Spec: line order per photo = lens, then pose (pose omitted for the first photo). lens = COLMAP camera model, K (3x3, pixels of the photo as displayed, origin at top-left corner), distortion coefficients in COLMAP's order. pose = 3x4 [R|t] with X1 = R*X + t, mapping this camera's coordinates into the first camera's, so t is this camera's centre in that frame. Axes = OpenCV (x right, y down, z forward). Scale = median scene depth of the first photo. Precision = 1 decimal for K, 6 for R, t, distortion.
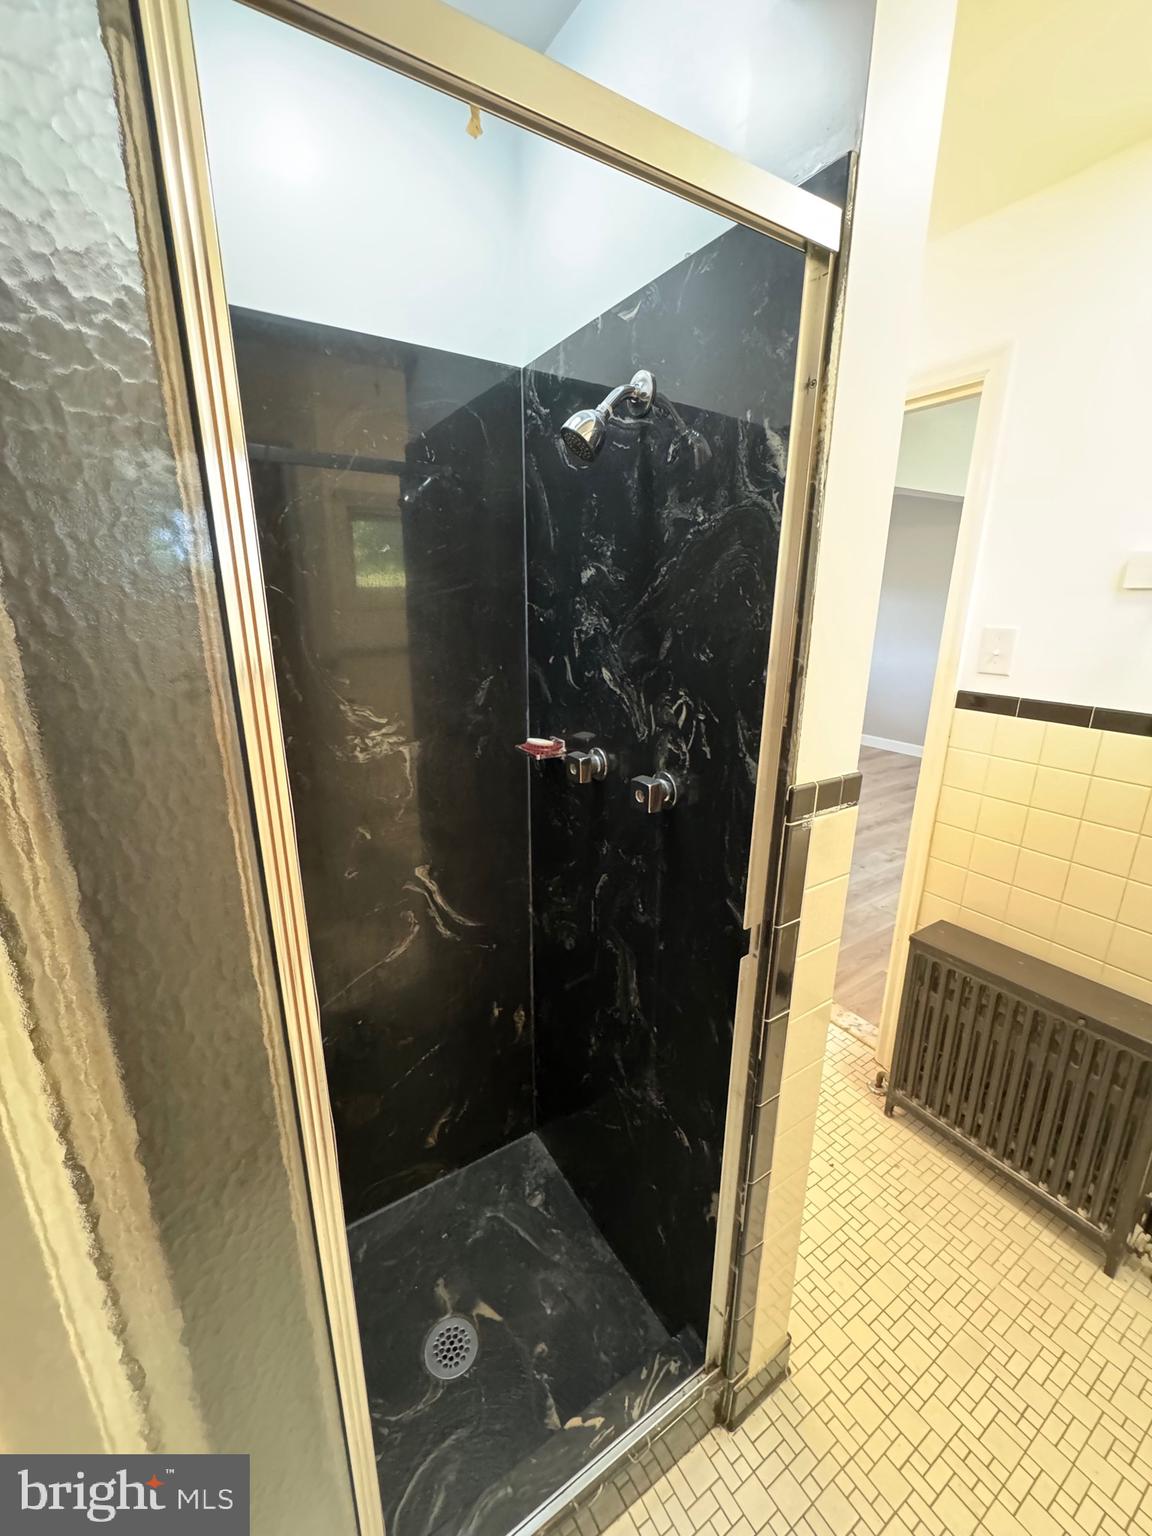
lens RADIAL K [[617.5, 0, 580.9], [0, 617.5, 765.4], [0, 0, 1]] dist [0.002232, 0.000375]
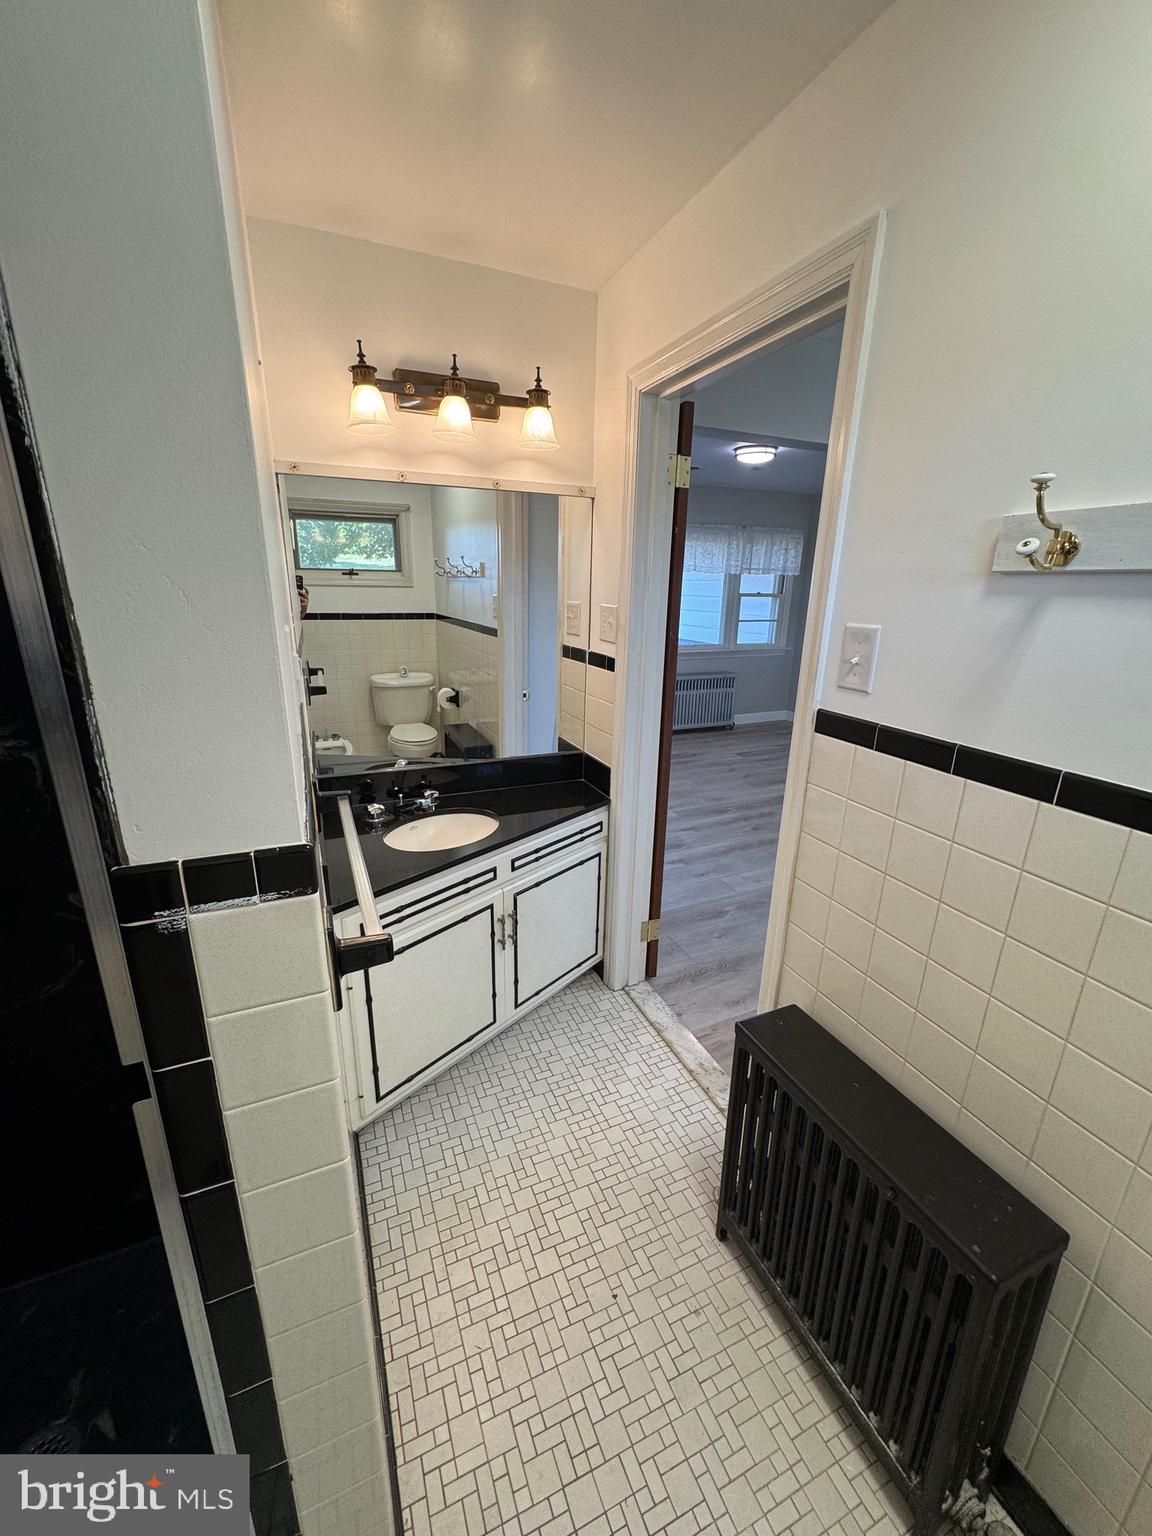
lens RADIAL K [[617.5, 0, 573.1], [0, 617.5, 766.3], [0, 0, 1]] dist [0.002232, 0.000375]
pose [[0.987232, 0.056466, -0.148944, 0.510029], [-0.053445, 0.998277, 0.024207, -0.063792], [0.150054, -0.015937, 0.988549, 0.249630]]
